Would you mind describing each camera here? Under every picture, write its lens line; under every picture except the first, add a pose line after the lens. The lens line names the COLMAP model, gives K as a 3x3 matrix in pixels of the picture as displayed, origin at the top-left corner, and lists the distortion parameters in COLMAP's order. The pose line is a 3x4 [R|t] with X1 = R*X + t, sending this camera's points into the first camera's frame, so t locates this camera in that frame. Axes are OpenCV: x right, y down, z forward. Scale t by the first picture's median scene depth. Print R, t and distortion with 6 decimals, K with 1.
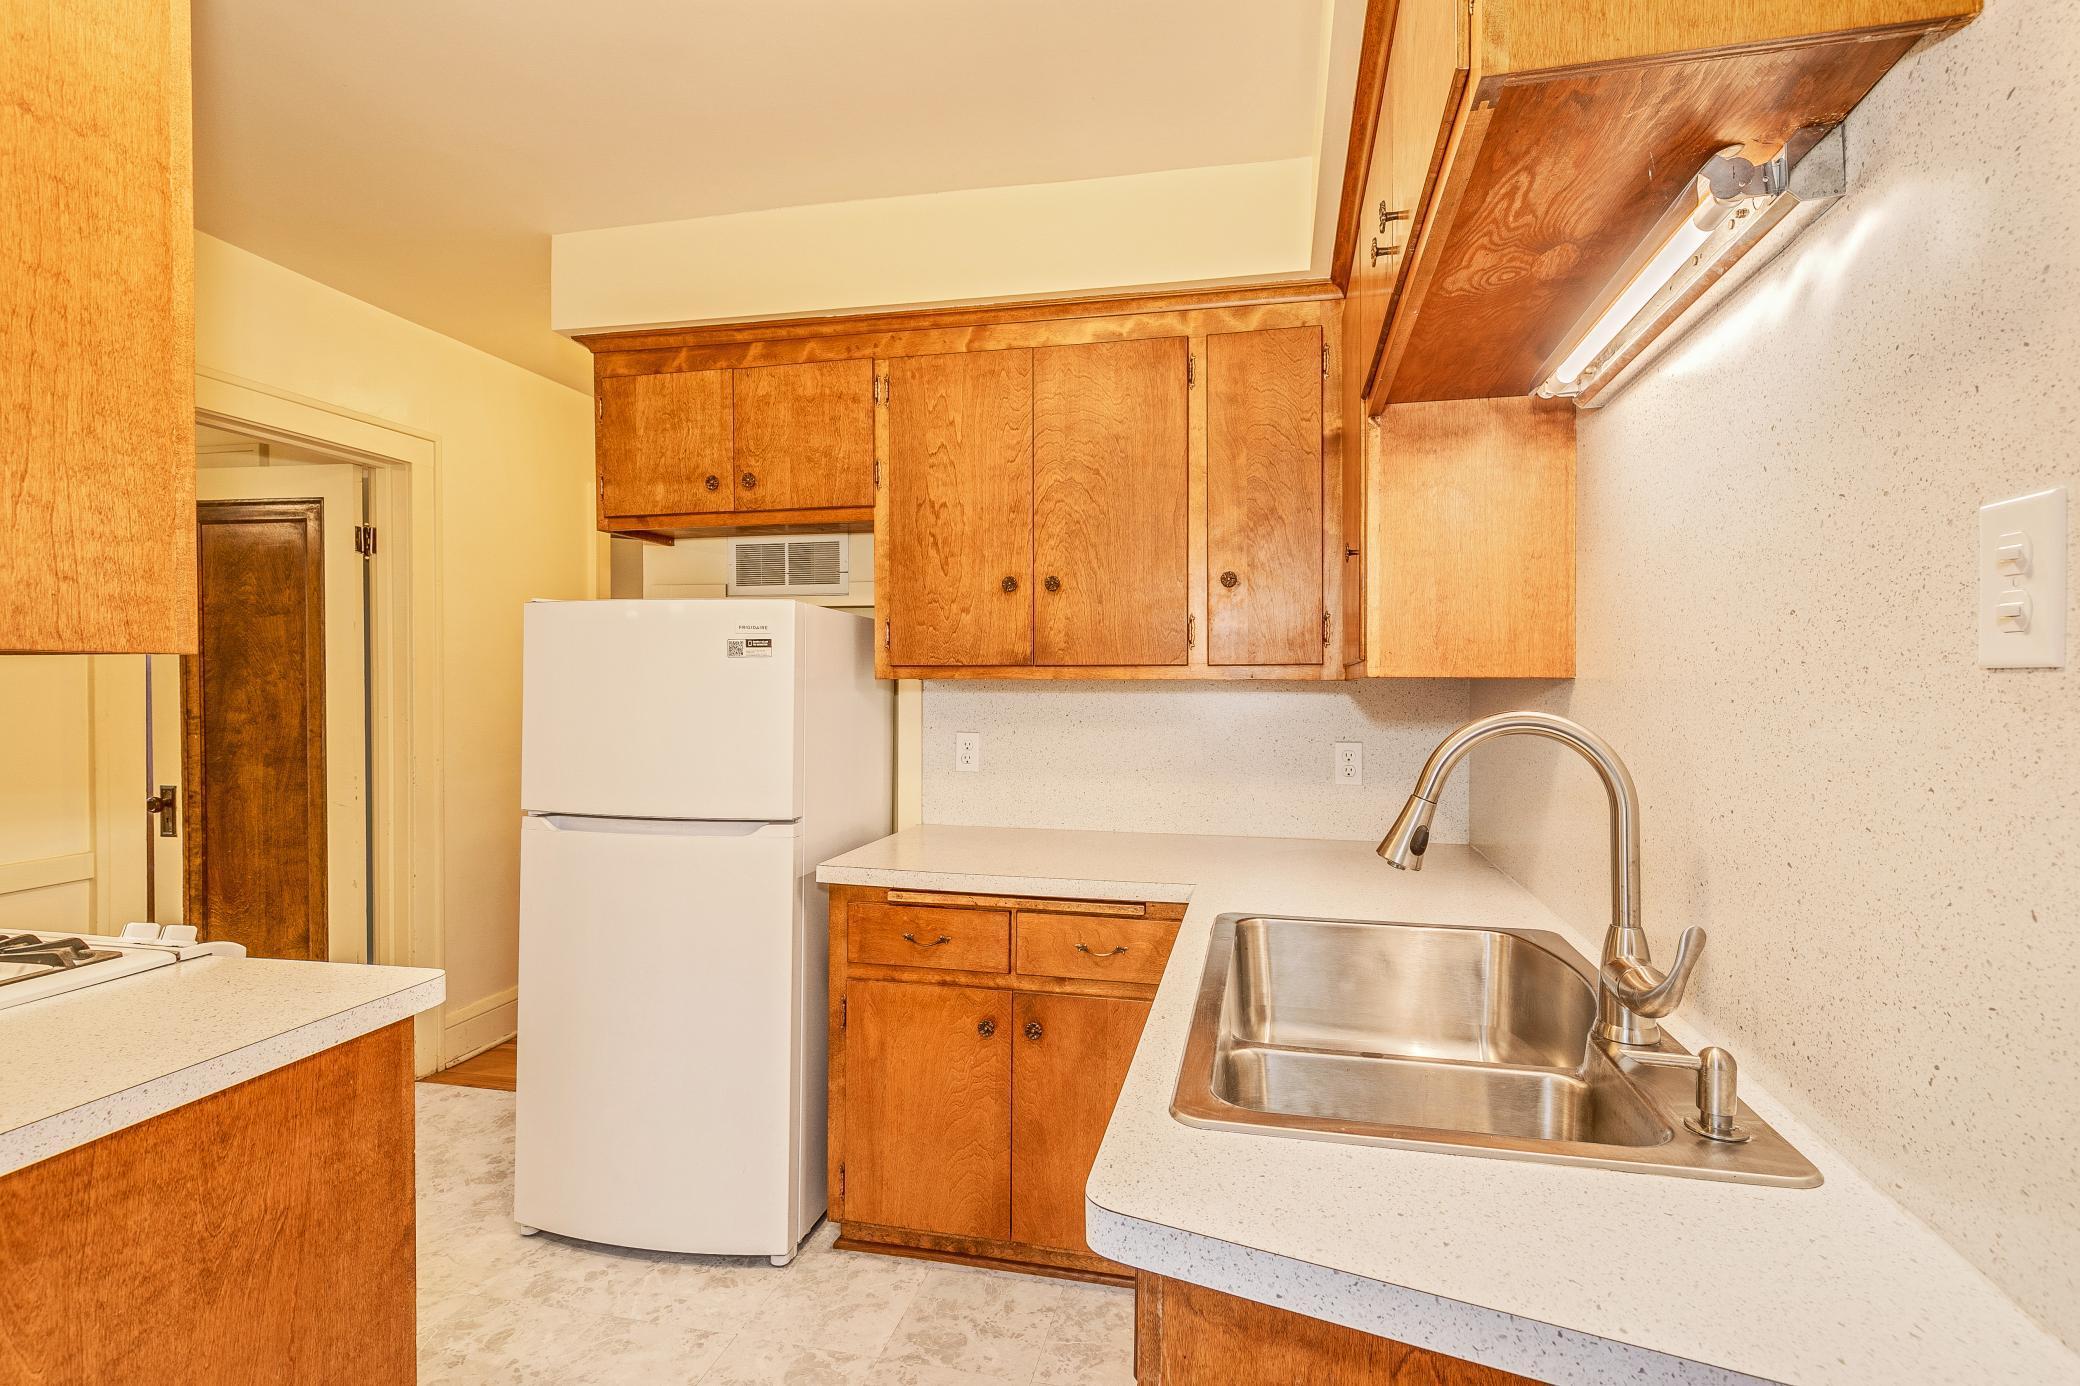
lens RADIAL K [[971.8, 0, 1077.5], [0, 971.8, 691.0], [0, 0, 1]] dist [0.008094, -0.002085]
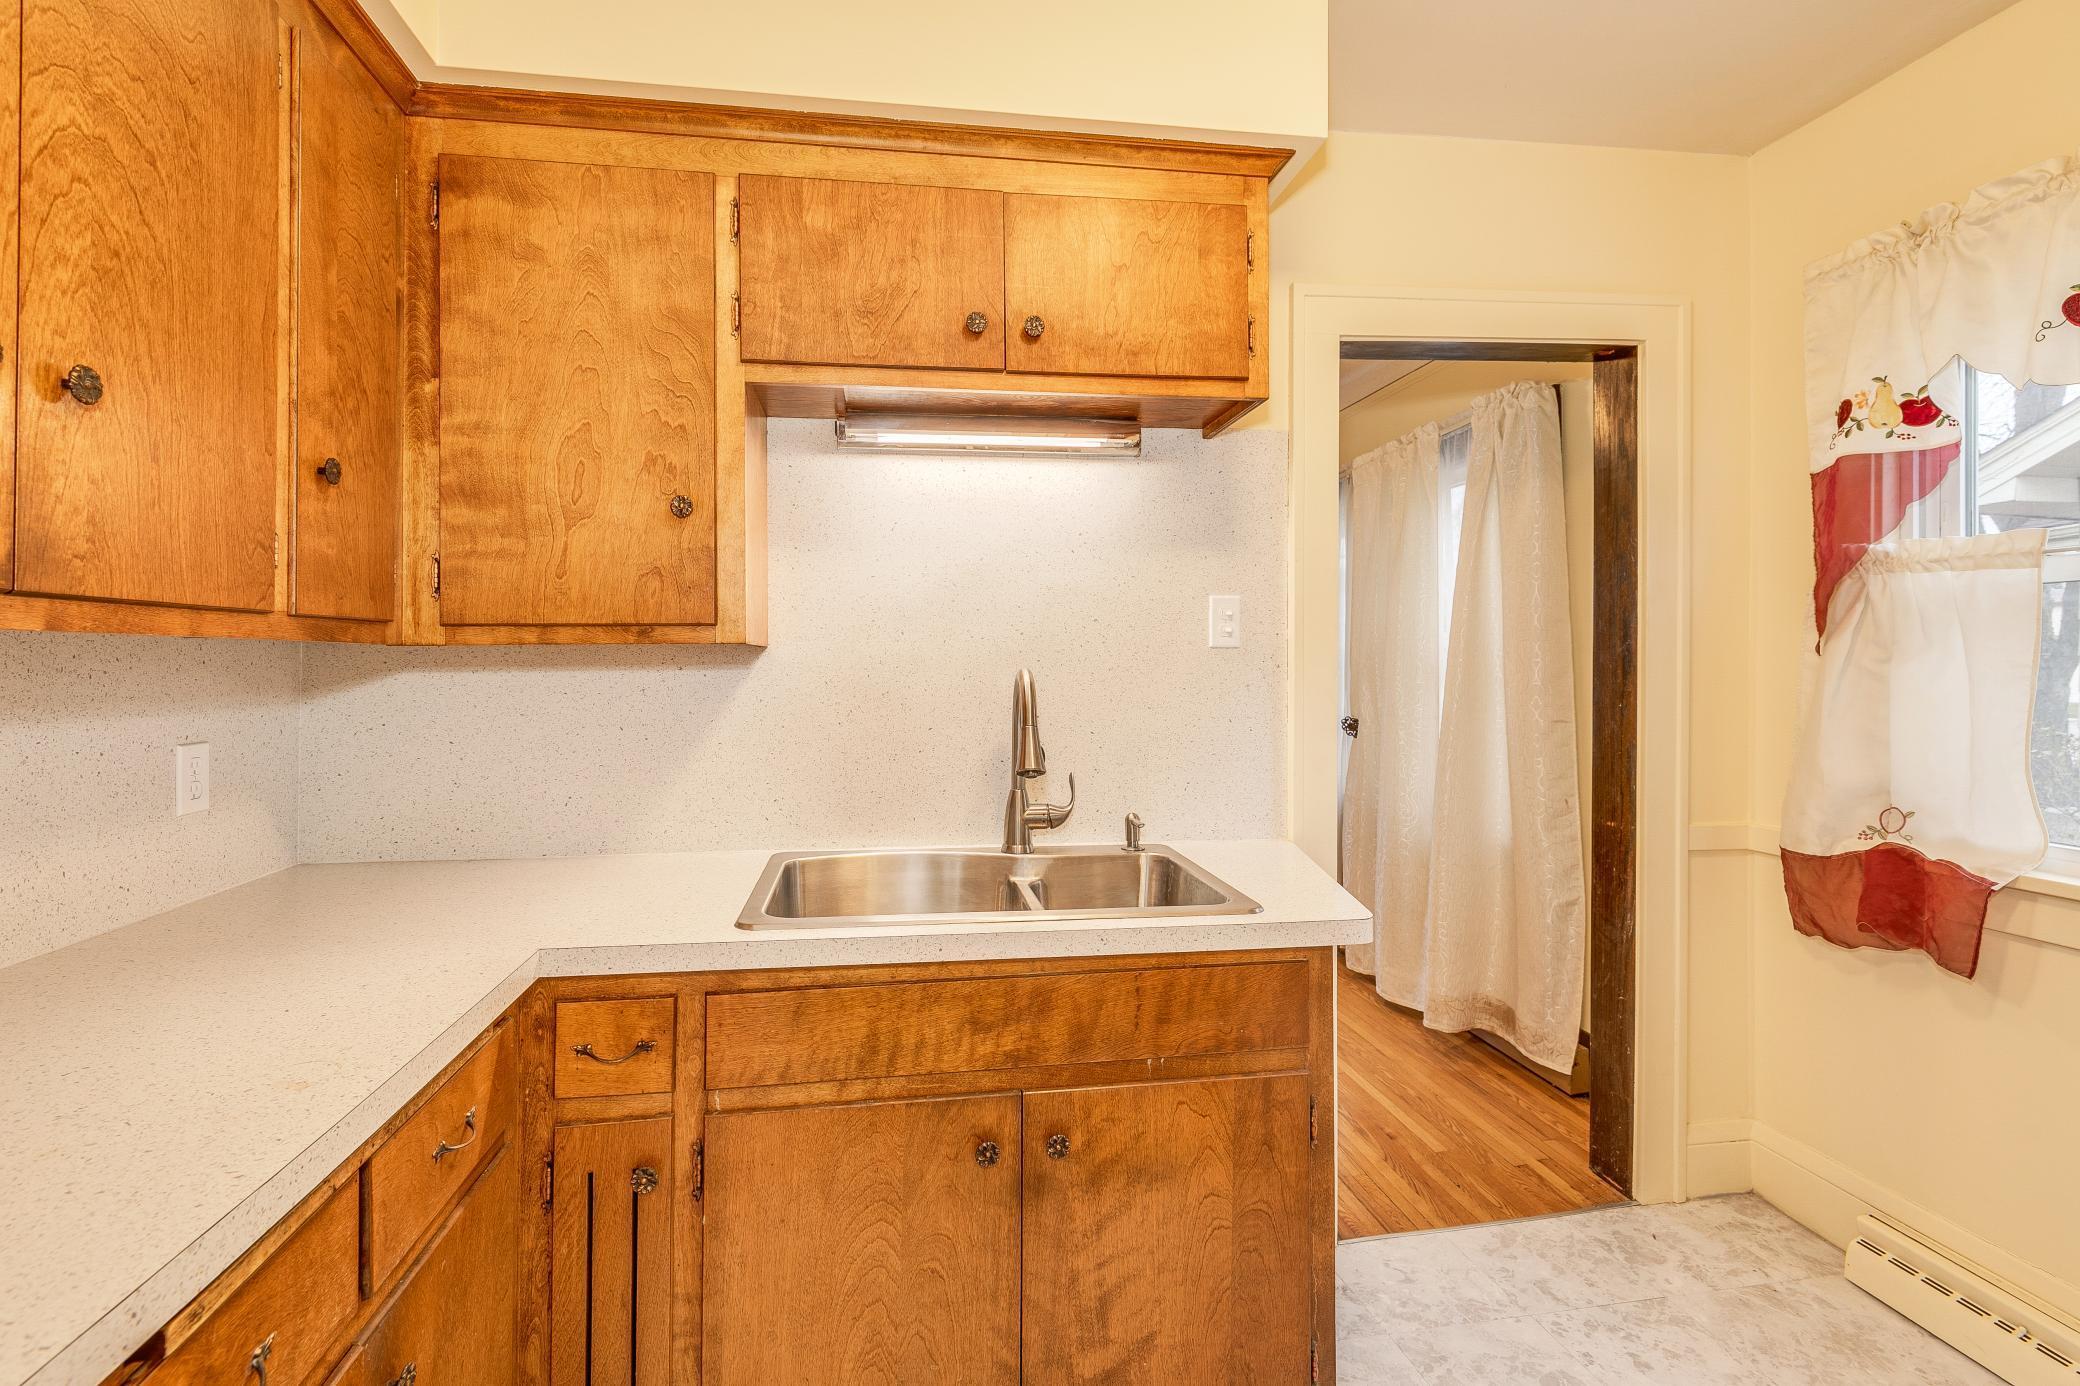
lens RADIAL K [[971.8, 0, 1007.0], [0, 971.8, 662.7], [0, 0, 1]] dist [0.008094, -0.002085]
pose [[-0.332256, -0.002543, 0.943186, -0.526669], [0.006475, 0.999967, 0.004978, 0.000796], [-0.943167, 0.007761, -0.332229, 0.793958]]
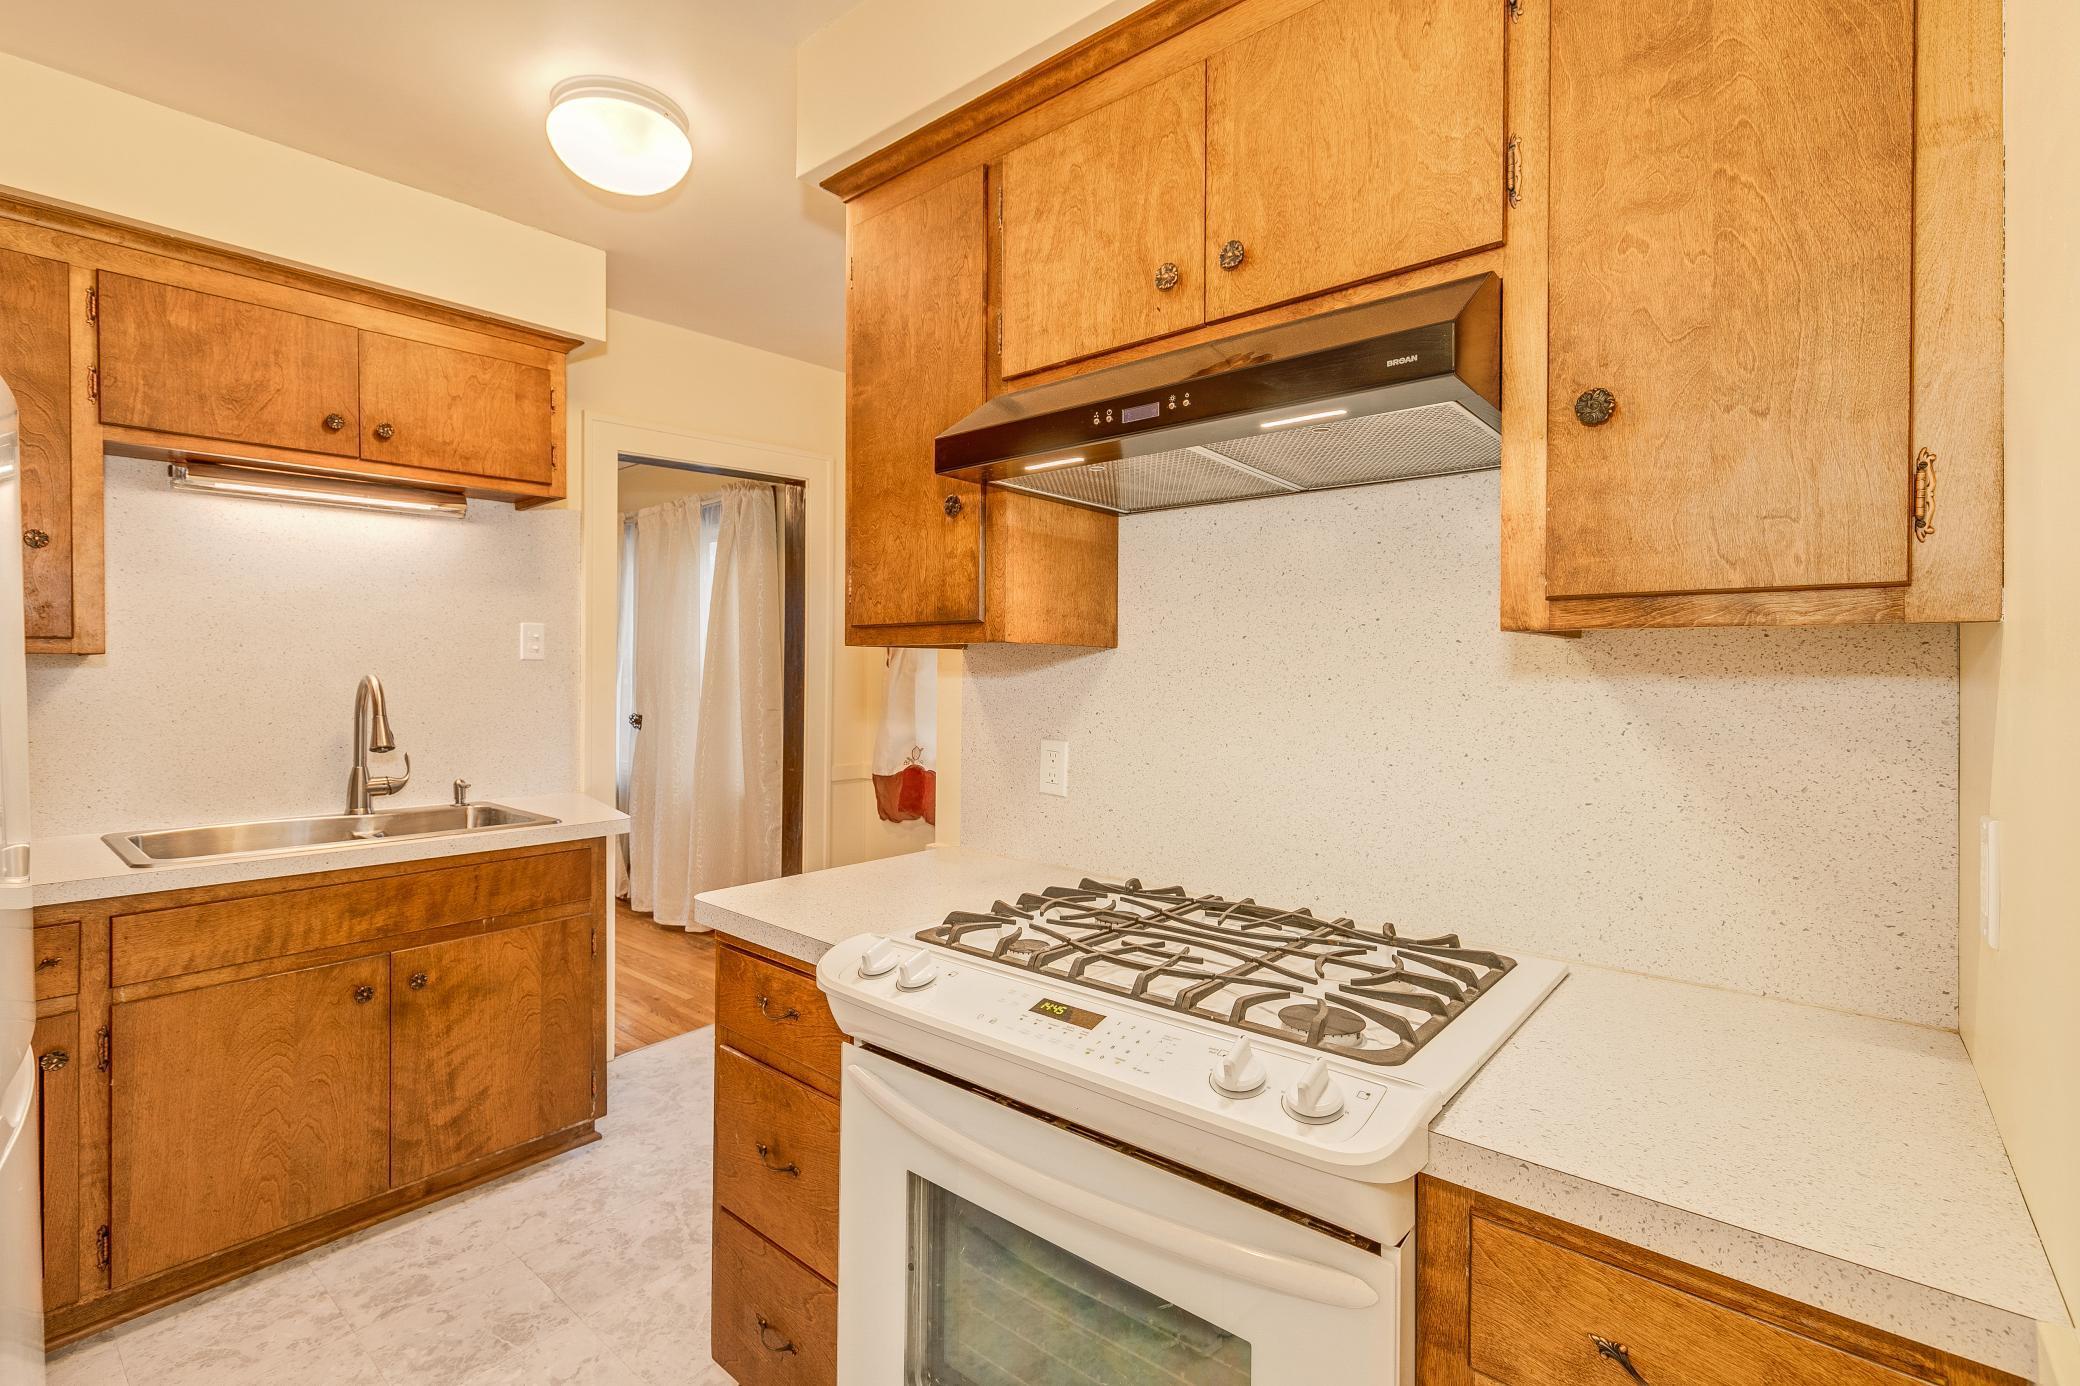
lens RADIAL K [[971.8, 0, 1044.4], [0, 971.8, 674.2], [0, 0, 1]] dist [0.008094, -0.002085]
pose [[-0.871273, -0.005721, 0.490765, -0.914163], [-0.000581, 0.999943, 0.010626, -0.002109], [-0.490798, 0.008973, -0.871227, 1.059207]]
